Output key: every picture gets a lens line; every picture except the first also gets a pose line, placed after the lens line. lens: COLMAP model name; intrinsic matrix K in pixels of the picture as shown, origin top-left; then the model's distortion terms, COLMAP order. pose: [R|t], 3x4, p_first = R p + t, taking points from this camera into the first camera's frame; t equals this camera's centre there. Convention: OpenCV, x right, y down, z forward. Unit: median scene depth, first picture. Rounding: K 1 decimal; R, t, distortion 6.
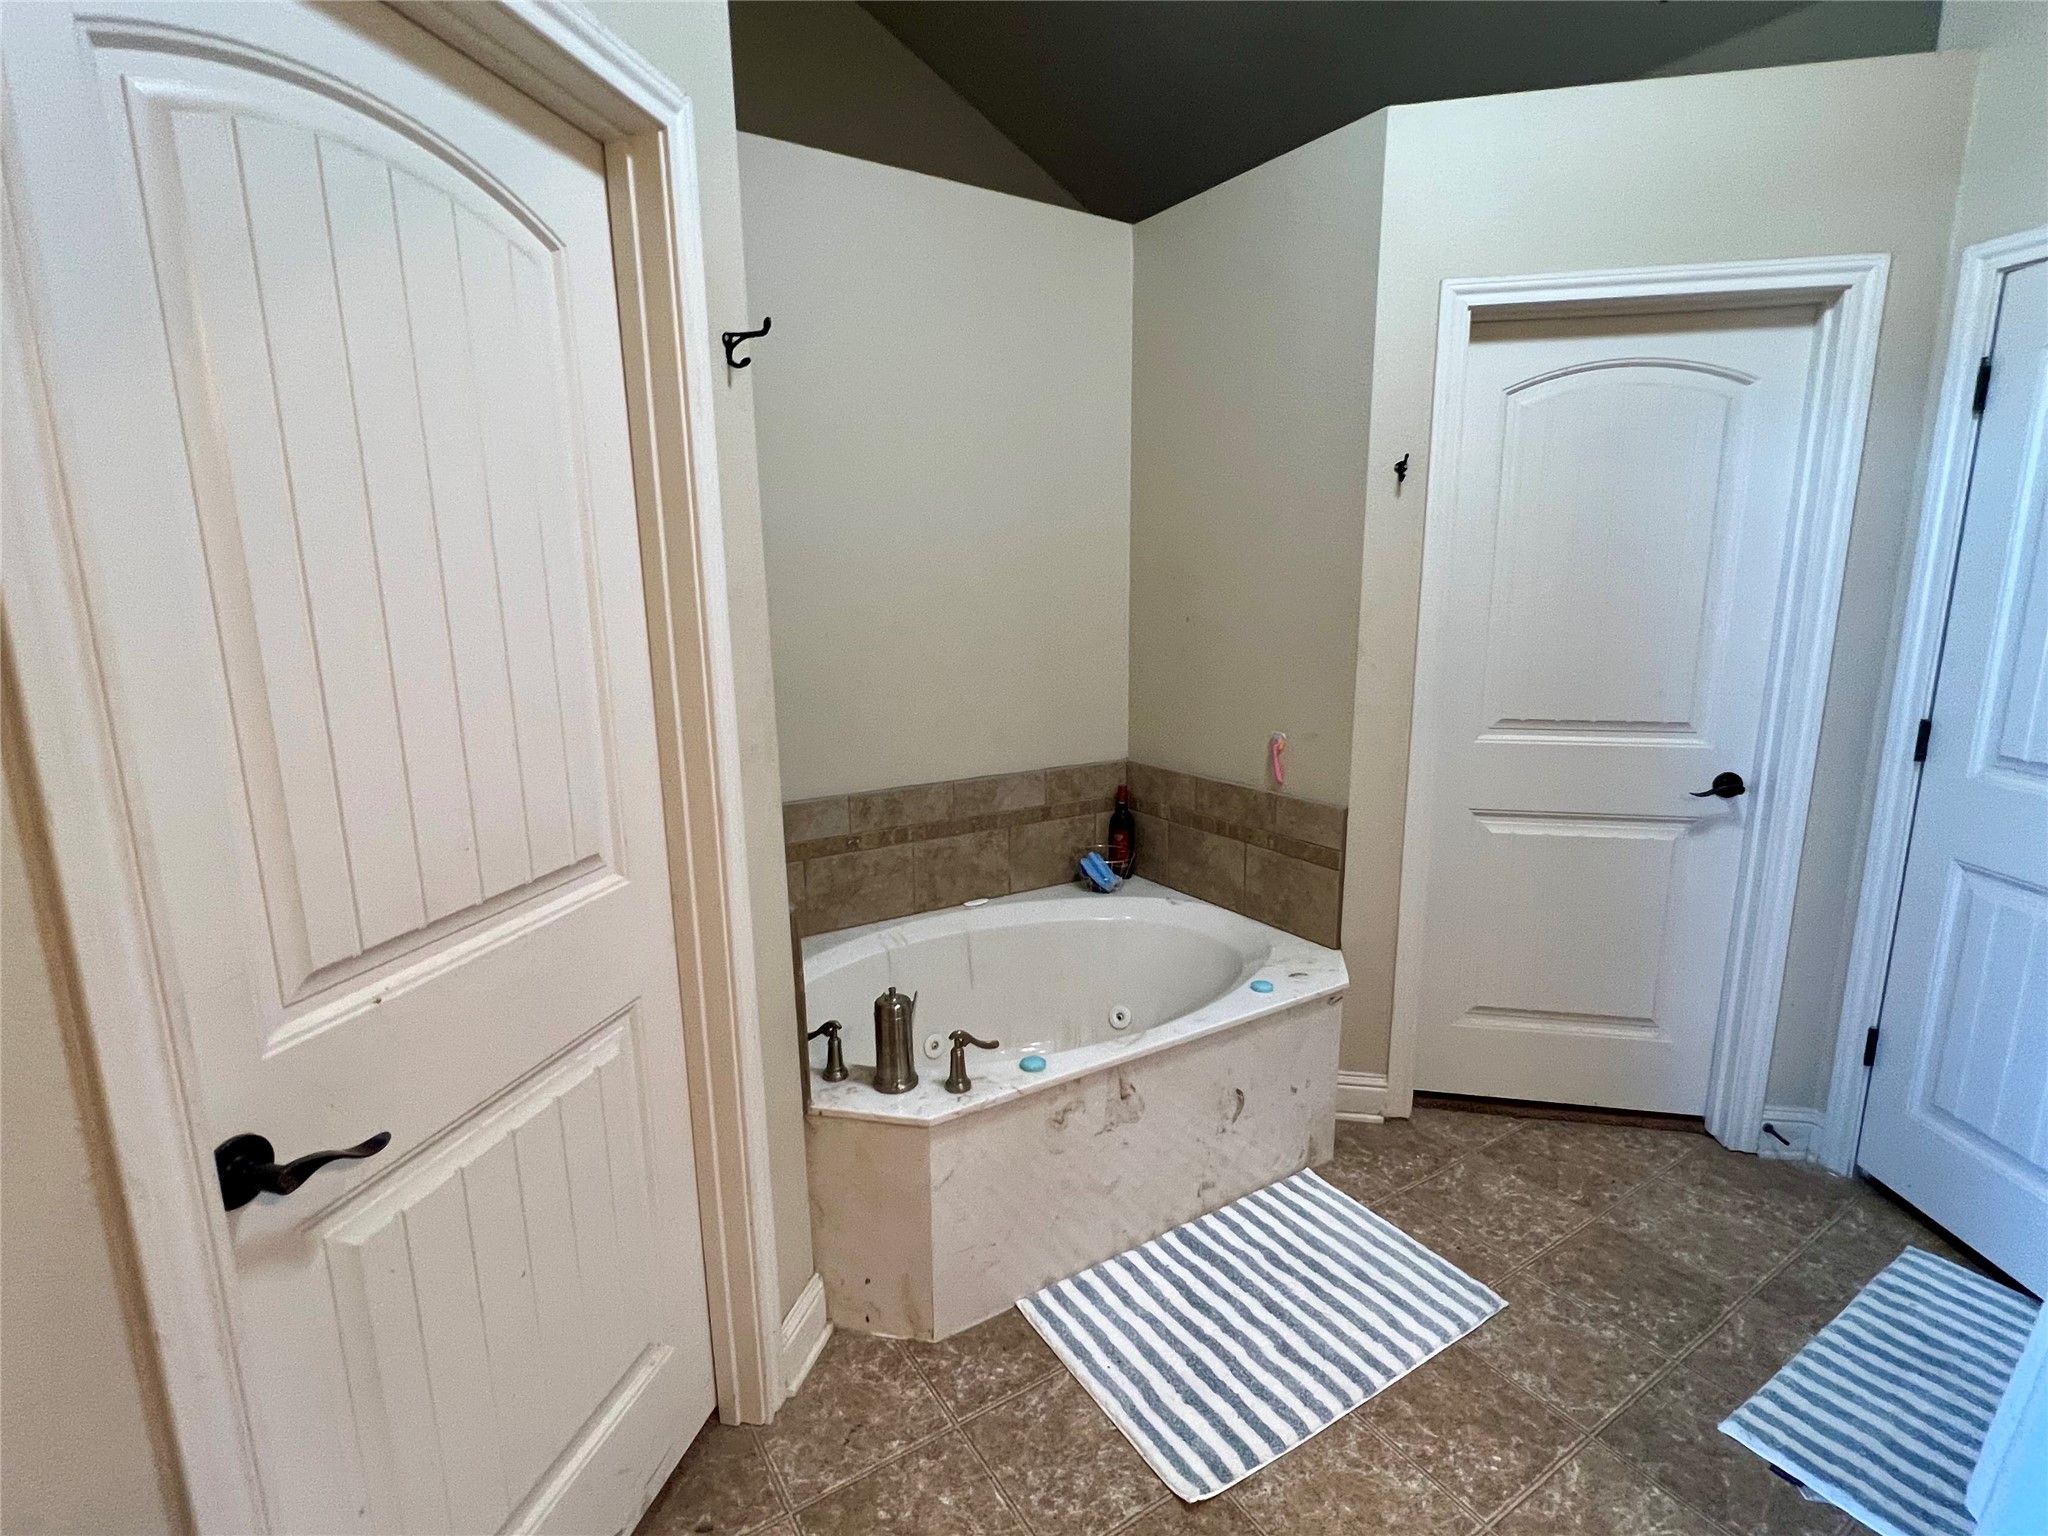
lens RADIAL K [[998.7, 0, 1026.9], [0, 998.7, 768.2], [0, 0, 1]] dist [-0.000226, 0.000251]
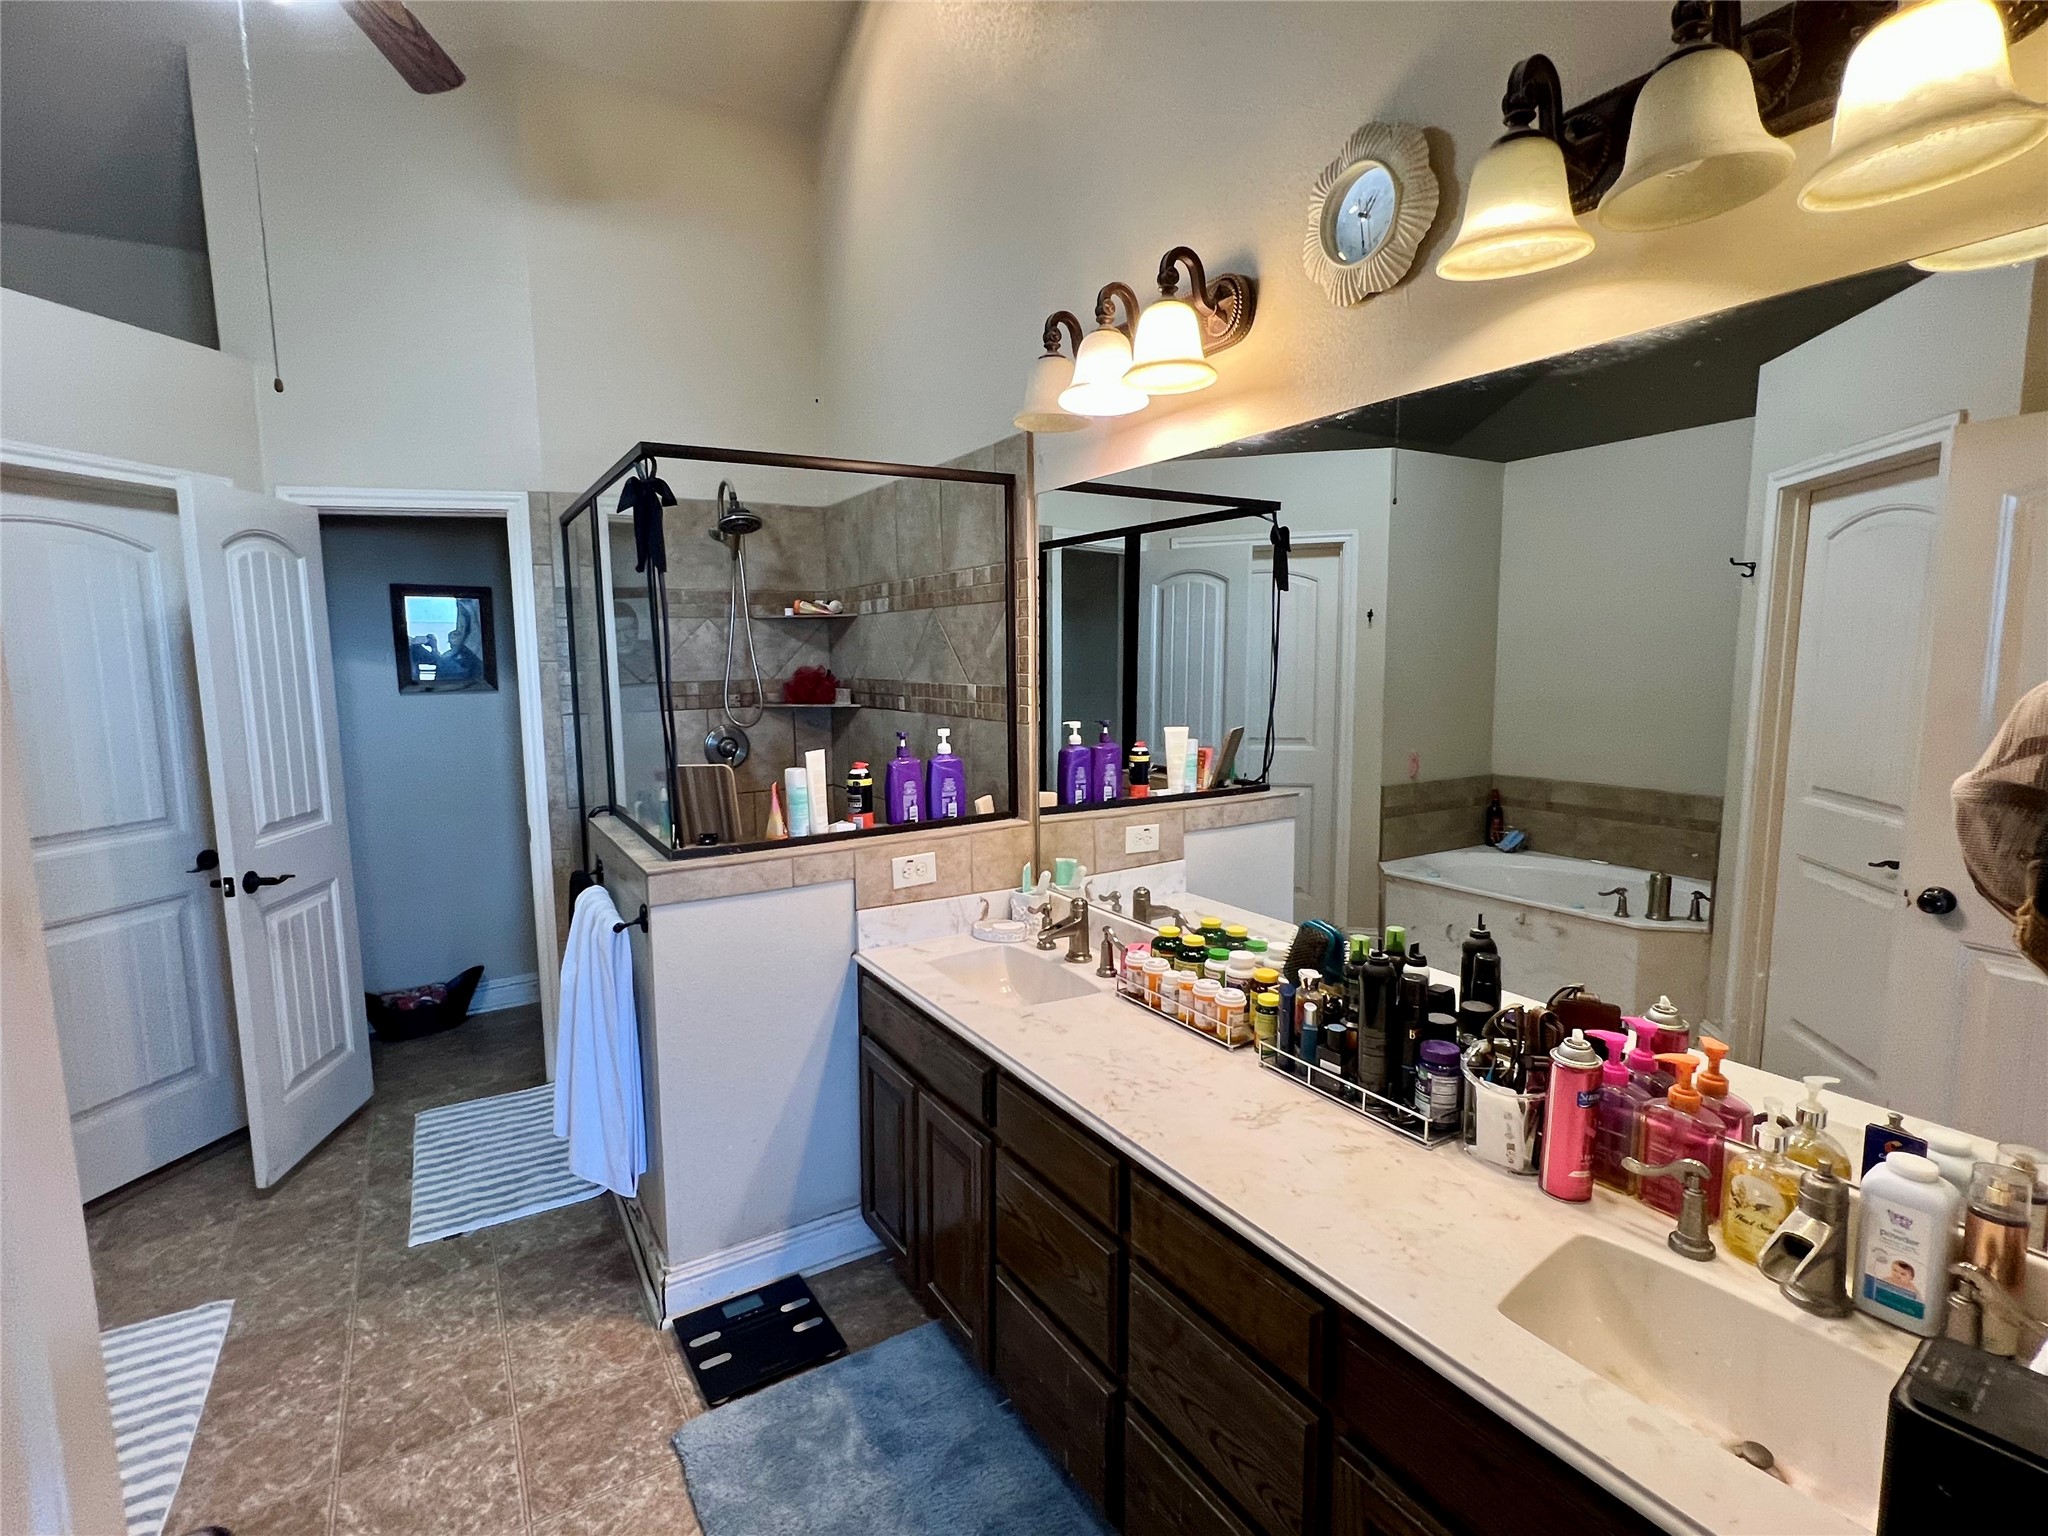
lens RADIAL K [[998.7, 0, 1023.9], [0, 998.7, 770.9], [0, 0, 1]] dist [-0.000226, 0.000251]
pose [[0.020912, -0.117159, 0.992893, -0.686451], [0.201993, 0.973125, 0.110572, -0.041539], [-0.979164, 0.198245, 0.044015, -0.149163]]
